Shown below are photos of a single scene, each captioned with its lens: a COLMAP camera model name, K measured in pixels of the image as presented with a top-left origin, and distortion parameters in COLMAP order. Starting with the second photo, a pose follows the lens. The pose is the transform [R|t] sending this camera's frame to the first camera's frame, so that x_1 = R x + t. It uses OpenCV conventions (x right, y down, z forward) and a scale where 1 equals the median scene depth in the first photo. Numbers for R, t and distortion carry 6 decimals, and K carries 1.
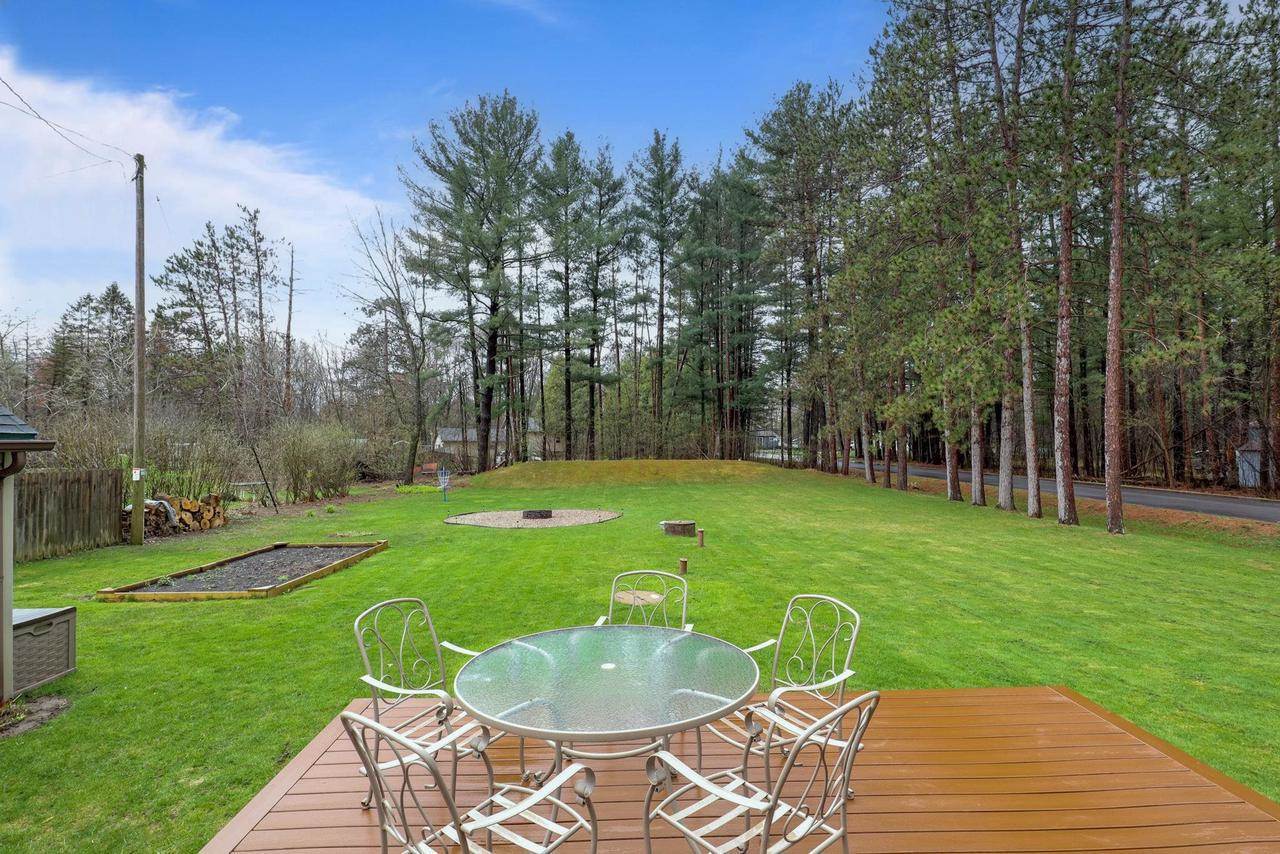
lens RADIAL K [[641.7, 0, 642.4], [0, 641.7, 426.8], [0, 0, 1]] dist [-0.001788, 0.000716]
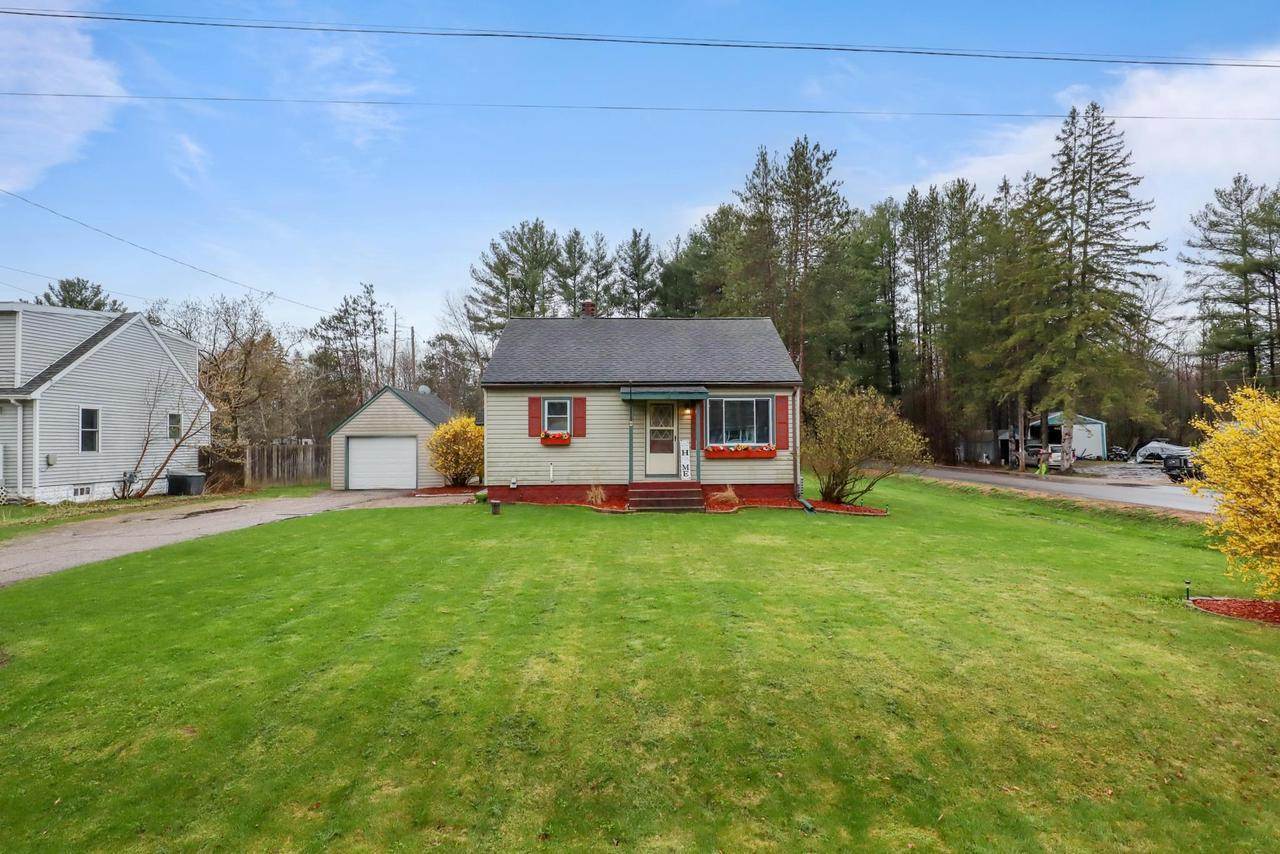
lens RADIAL K [[641.7, 0, 641.7], [0, 641.7, 432.8], [0, 0, 1]] dist [-0.001788, 0.000716]
pose [[0.999880, -0.002312, -0.015348, 0.062033], [0.002520, 0.999905, 0.013545, -0.007650], [0.015315, -0.013582, 0.999790, -0.518076]]
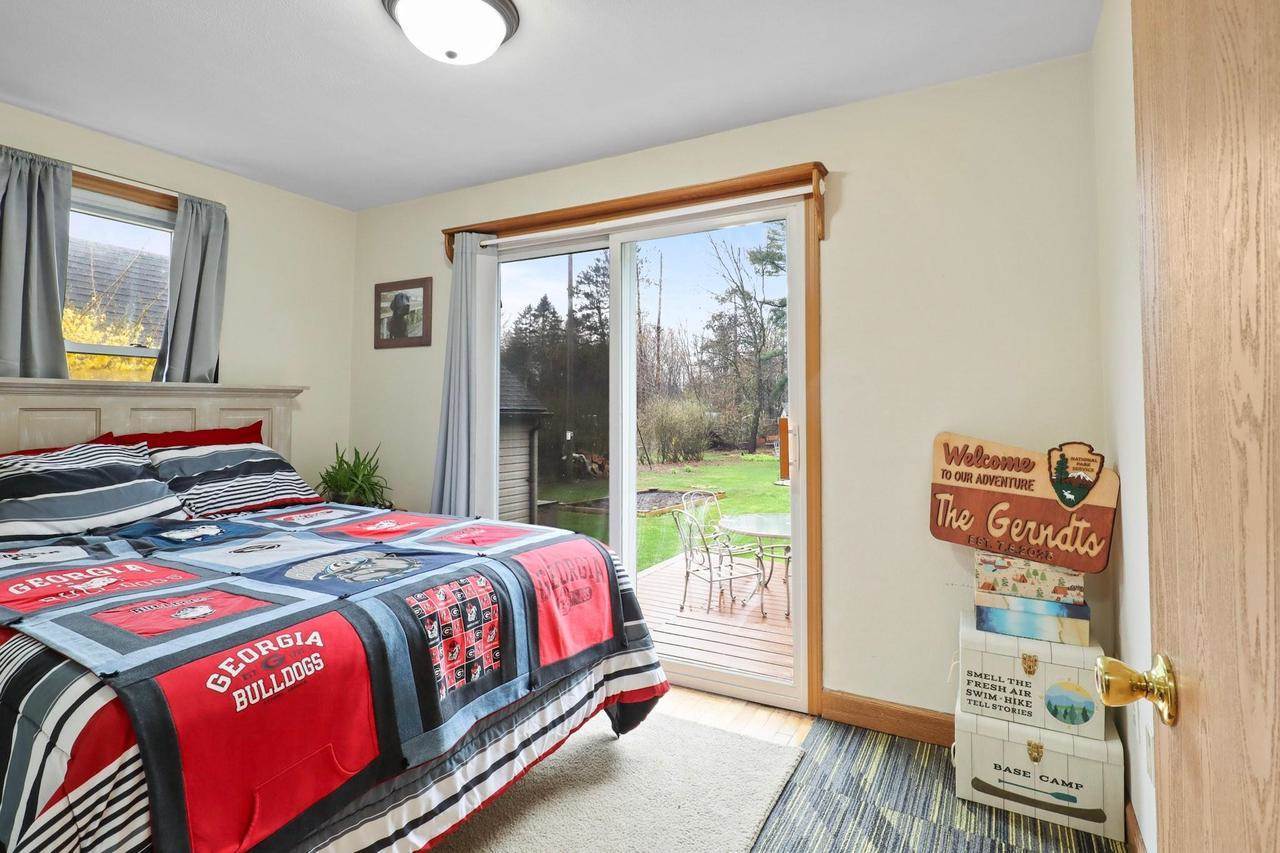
lens RADIAL K [[641.7, 0, 633.1], [0, 641.7, 389.7], [0, 0, 1]] dist [-0.001788, 0.000716]
pose [[0.855214, -0.010946, -0.518159, 0.032286], [0.001601, 0.999828, -0.018480, -0.001281], [0.518272, 0.014974, 0.855085, -0.057484]]
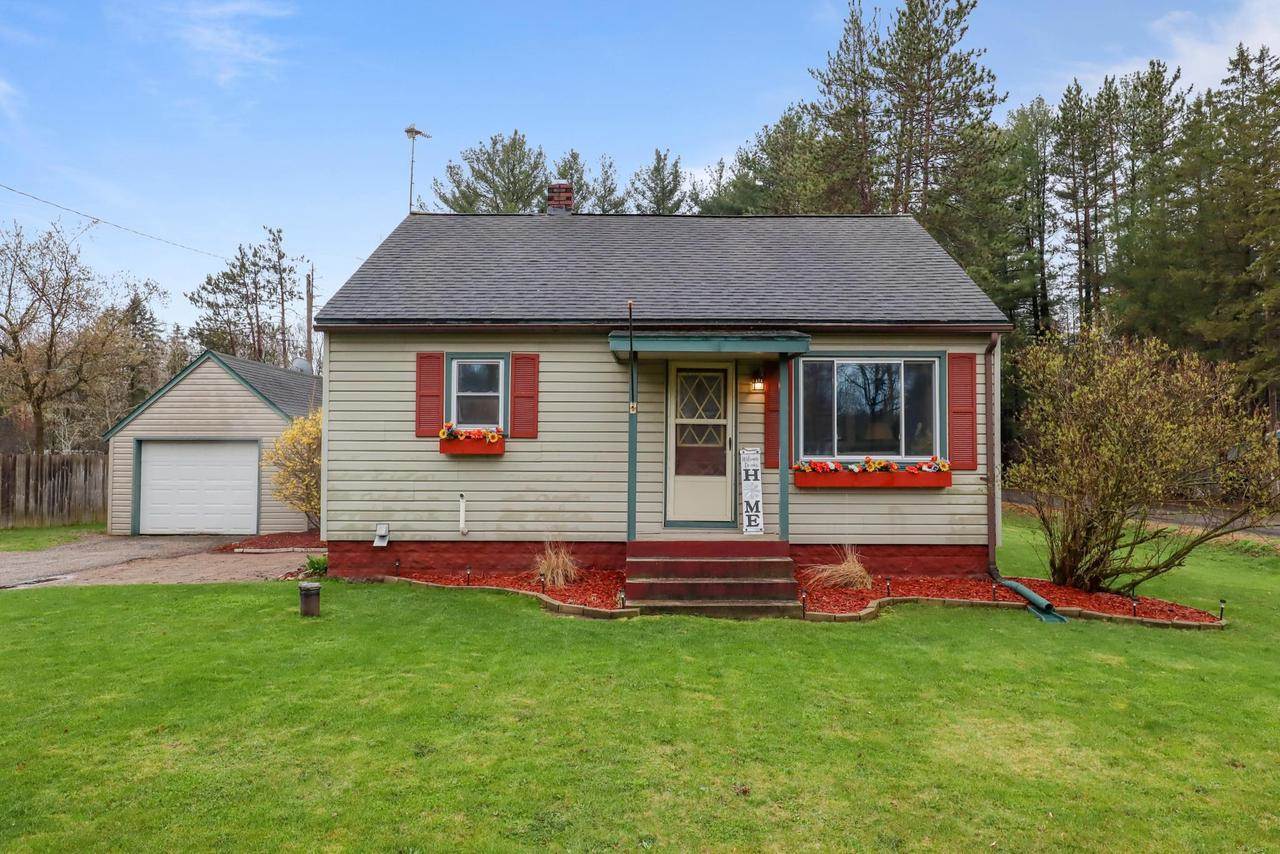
lens RADIAL K [[896.7, 0, 637.4], [0, 896.7, 424.9], [0, 0, 1]] dist [-0.005859, -0.002616]
pose [[0.998839, 0.006144, -0.047786, 0.062223], [-0.006669, 0.999919, -0.010829, -0.004467], [0.047715, 0.011135, 0.998799, -0.449050]]
